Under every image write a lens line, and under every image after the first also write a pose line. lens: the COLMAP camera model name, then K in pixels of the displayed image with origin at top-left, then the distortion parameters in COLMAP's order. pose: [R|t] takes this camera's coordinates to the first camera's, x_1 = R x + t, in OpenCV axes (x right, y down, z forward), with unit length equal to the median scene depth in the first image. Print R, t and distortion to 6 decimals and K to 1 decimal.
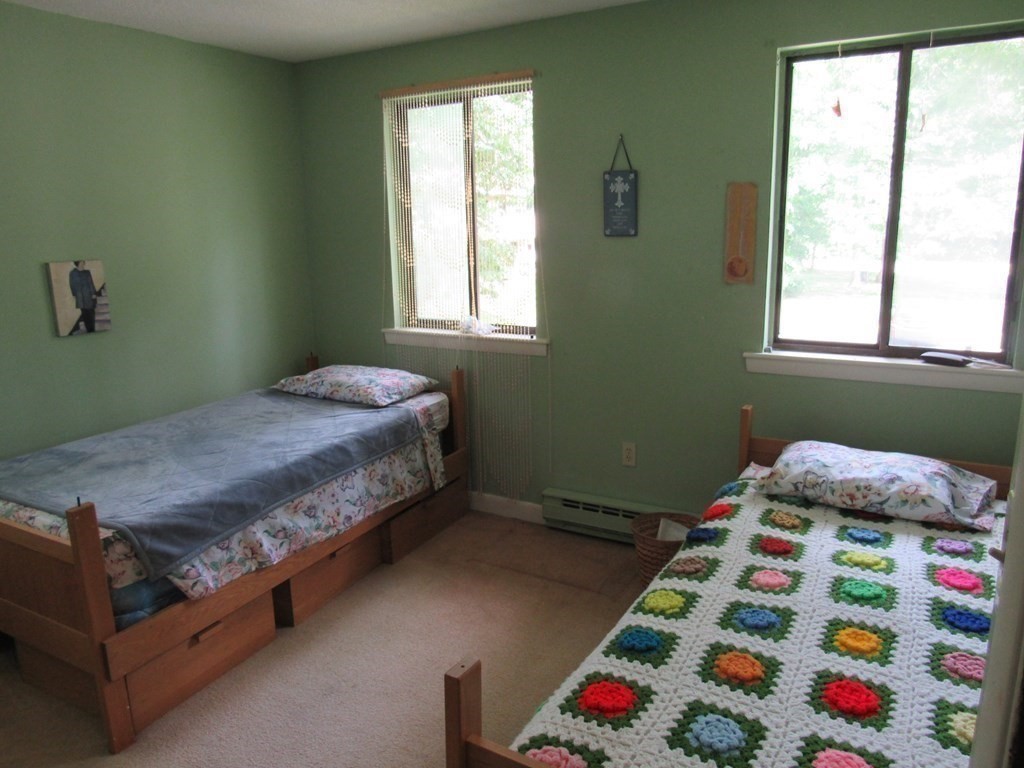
lens RADIAL K [[734.1, 0, 508.5], [0, 734.1, 382.7], [0, 0, 1]] dist [-0.041615, 0.015963]
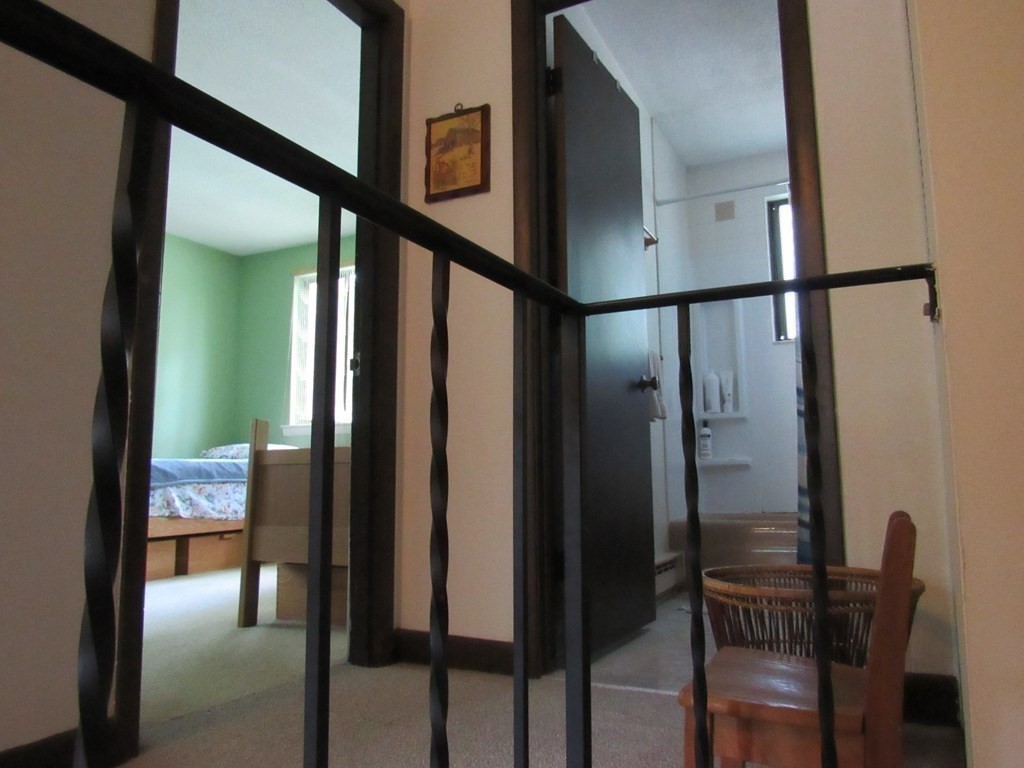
lens RADIAL K [[734.1, 0, 512.2], [0, 734.1, 386.5], [0, 0, 1]] dist [-0.041615, 0.015963]
pose [[0.997392, 0.022277, 0.068653, 0.249814], [0.002129, 0.941685, -0.336490, 0.473011], [-0.072145, 0.335758, 0.939181, -0.552892]]
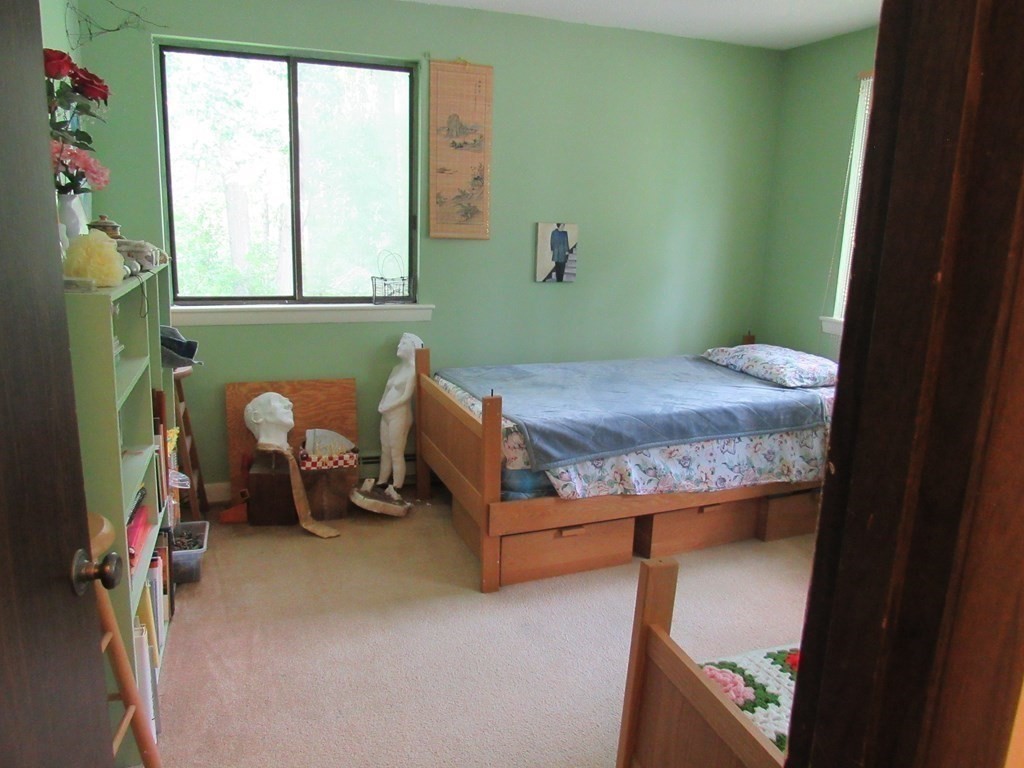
lens RADIAL K [[734.1, 0, 512.7], [0, 734.1, 381.9], [0, 0, 1]] dist [-0.041615, 0.015963]
pose [[0.766900, 0.181040, -0.615702, 0.181363], [-0.182685, 0.981278, 0.060987, 0.040485], [0.615216, 0.065708, 0.785615, -0.018962]]
